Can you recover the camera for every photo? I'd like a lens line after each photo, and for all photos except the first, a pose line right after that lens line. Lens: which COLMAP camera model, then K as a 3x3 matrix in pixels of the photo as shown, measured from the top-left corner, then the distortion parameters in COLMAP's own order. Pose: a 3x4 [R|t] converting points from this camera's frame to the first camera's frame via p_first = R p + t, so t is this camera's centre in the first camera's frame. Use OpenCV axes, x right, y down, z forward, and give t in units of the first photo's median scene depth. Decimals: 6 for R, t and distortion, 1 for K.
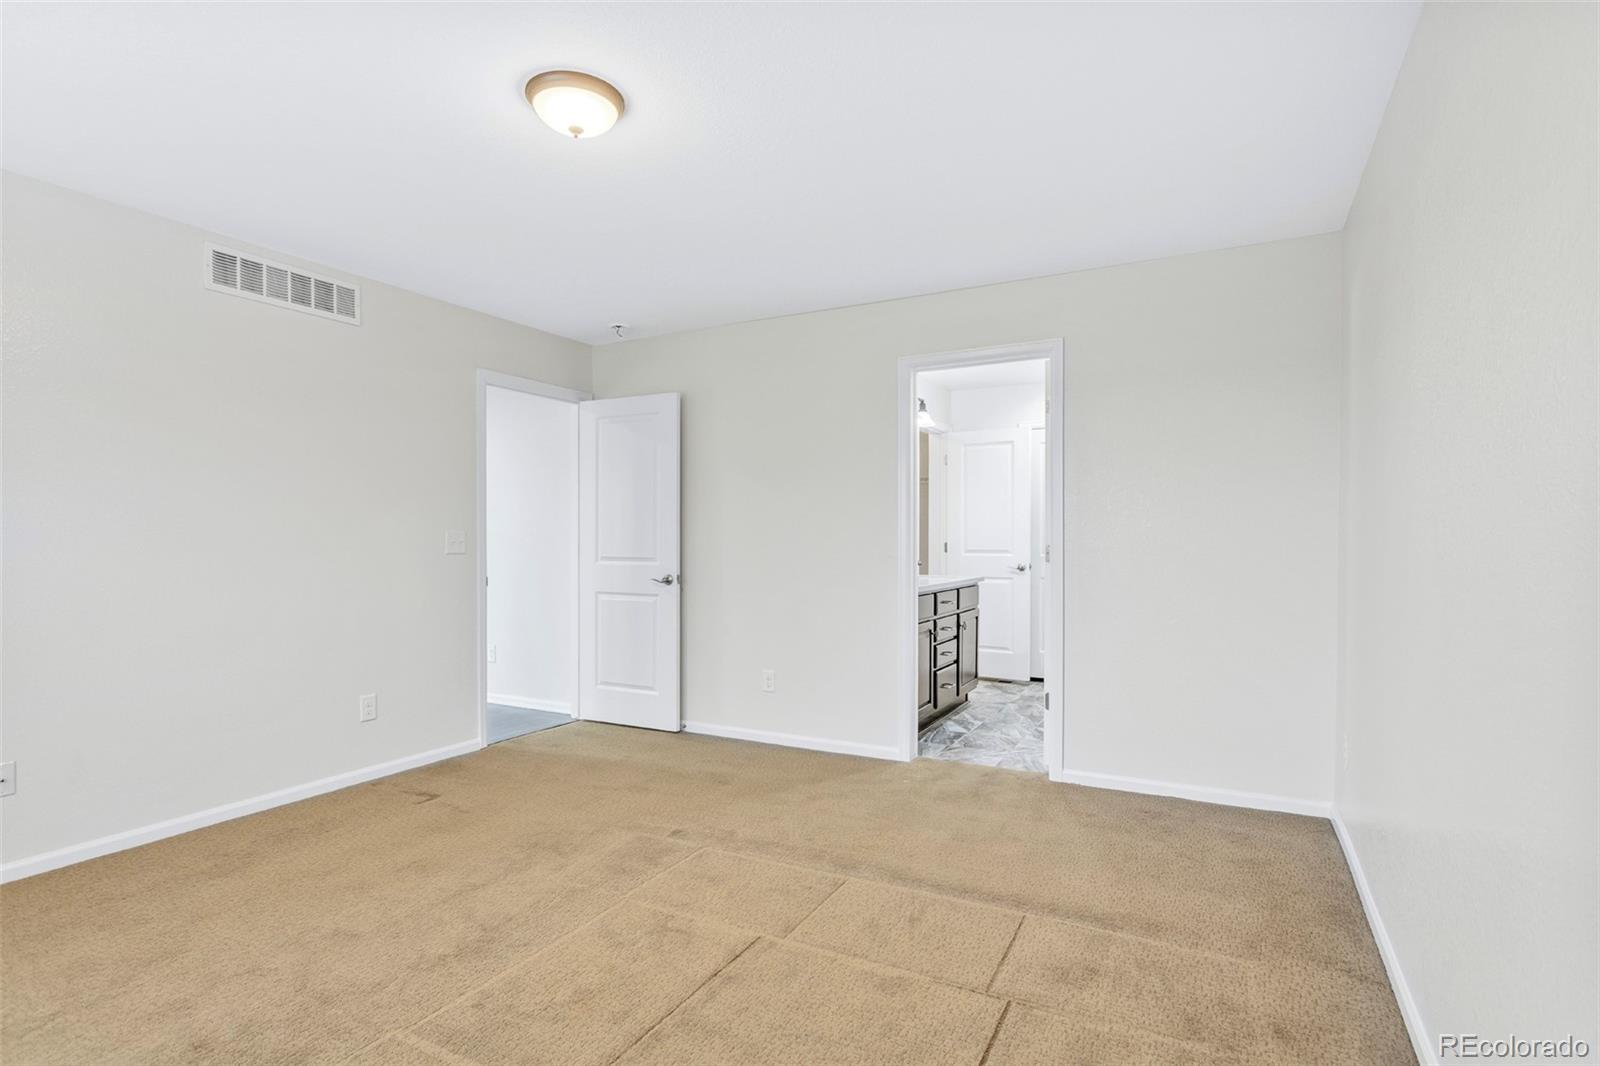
lens RADIAL K [[800.5, 0, 799.7], [0, 800.5, 538.3], [0, 0, 1]] dist [-0.011738, 0.010088]
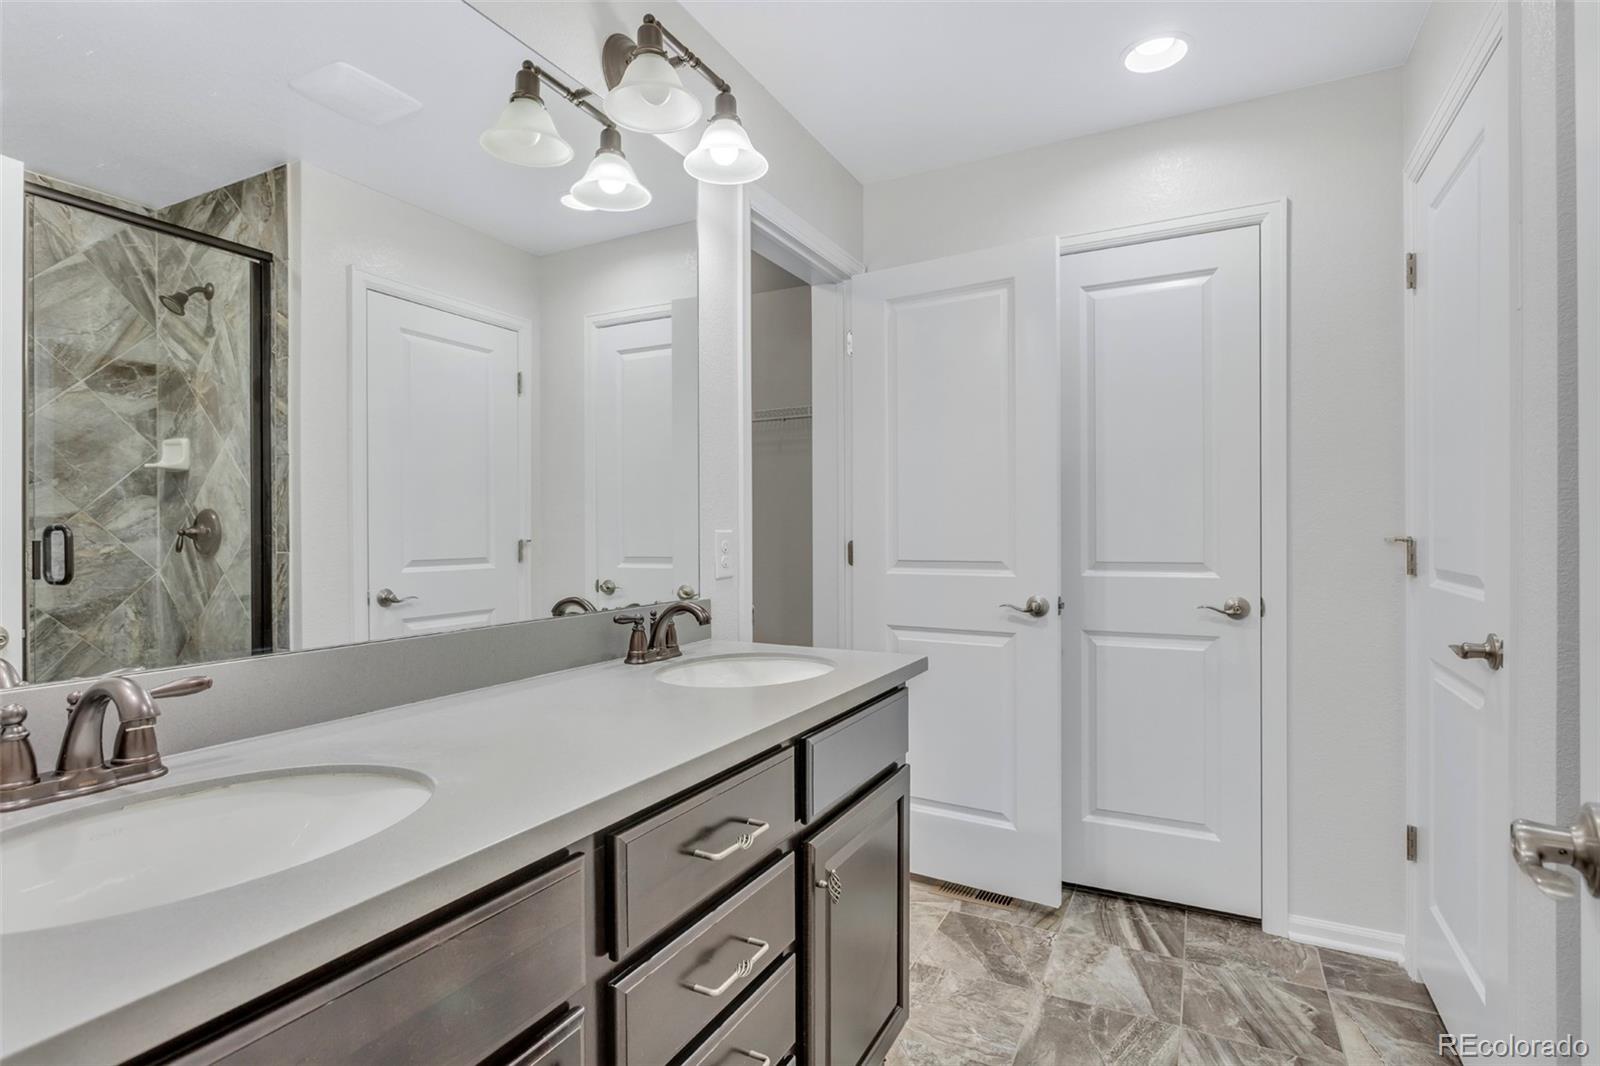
lens RADIAL K [[800.5, 0, 799.7], [0, 800.5, 538.3], [0, 0, 1]] dist [-0.011738, 0.010088]
pose [[0.999844, -0.008200, 0.015668, 0.157529], [0.008068, 0.999931, 0.008505, -0.000029], [-0.015737, -0.008377, 0.999841, 0.616308]]
